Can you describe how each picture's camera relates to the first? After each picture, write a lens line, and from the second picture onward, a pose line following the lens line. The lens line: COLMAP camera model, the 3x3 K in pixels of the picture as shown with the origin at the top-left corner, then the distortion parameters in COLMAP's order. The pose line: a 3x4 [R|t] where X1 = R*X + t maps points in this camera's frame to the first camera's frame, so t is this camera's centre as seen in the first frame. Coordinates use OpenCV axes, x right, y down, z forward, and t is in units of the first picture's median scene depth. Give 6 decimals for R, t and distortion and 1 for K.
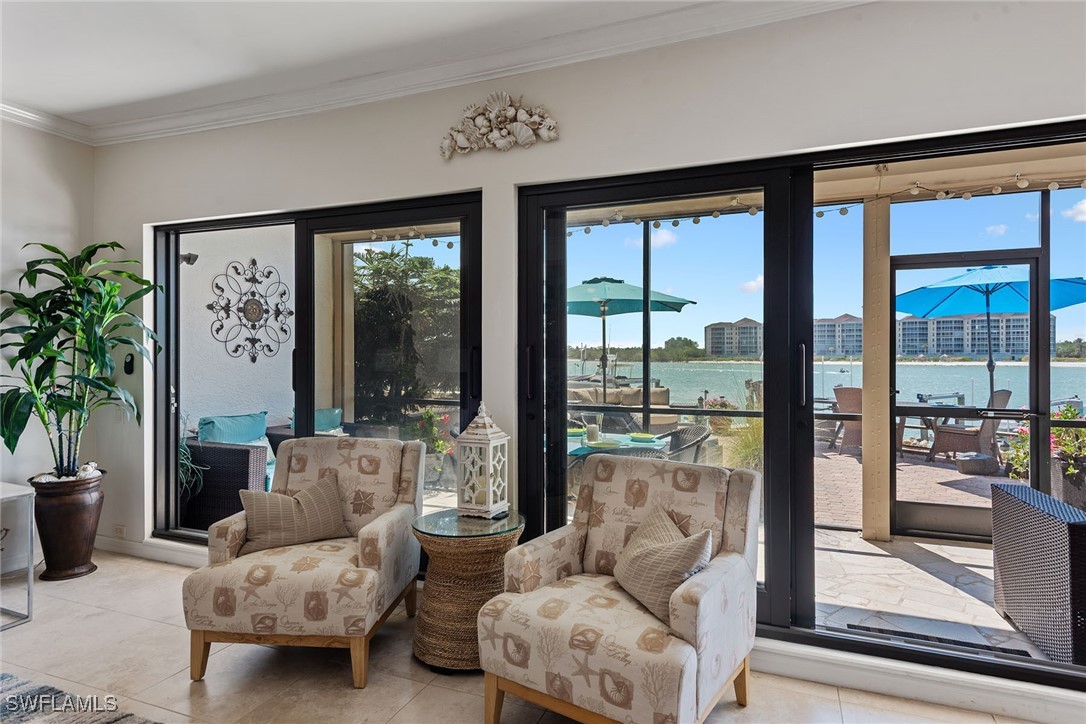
lens RADIAL K [[607.8, 0, 546.7], [0, 607.8, 355.7], [0, 0, 1]] dist [0.017687, 0.000024]
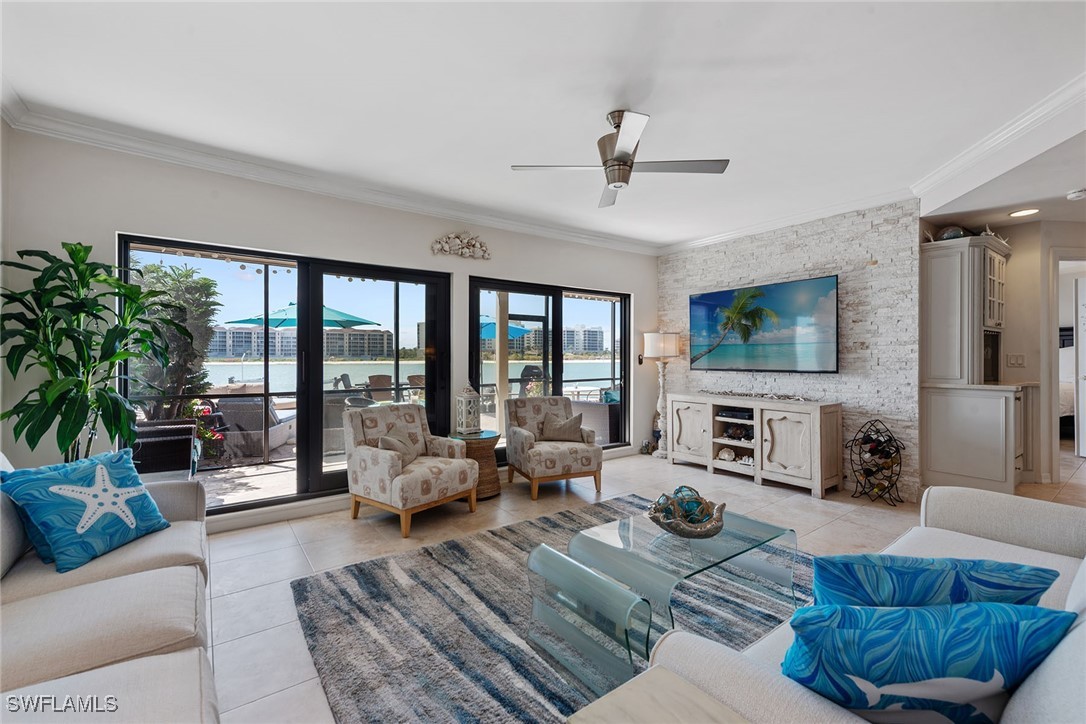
lens RADIAL K [[455.6, 0, 542.0], [0, 455.6, 357.0], [0, 0, 1]] dist [0.014057, -0.000509]
pose [[0.528695, -0.000701, 0.848811, -0.885652], [0.001443, 0.999999, -0.000073, 0.000560], [-0.848810, 0.001263, 0.528696, -0.028544]]
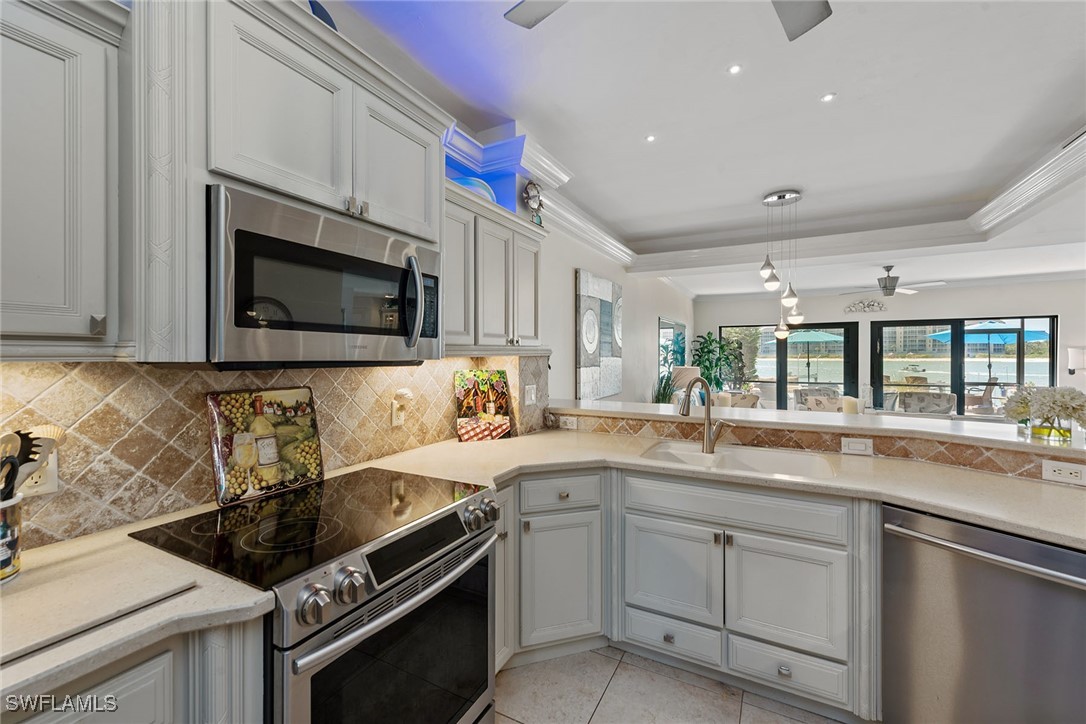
lens RADIAL K [[444.5, 0, 545.1], [0, 444.5, 357.9], [0, 0, 1]] dist [0.008045, -0.000230]
pose [[0.994352, -0.004675, -0.106026, -1.253819], [0.005322, 0.999969, 0.005815, -0.057201], [0.105996, -0.006346, 0.994346, -1.396256]]
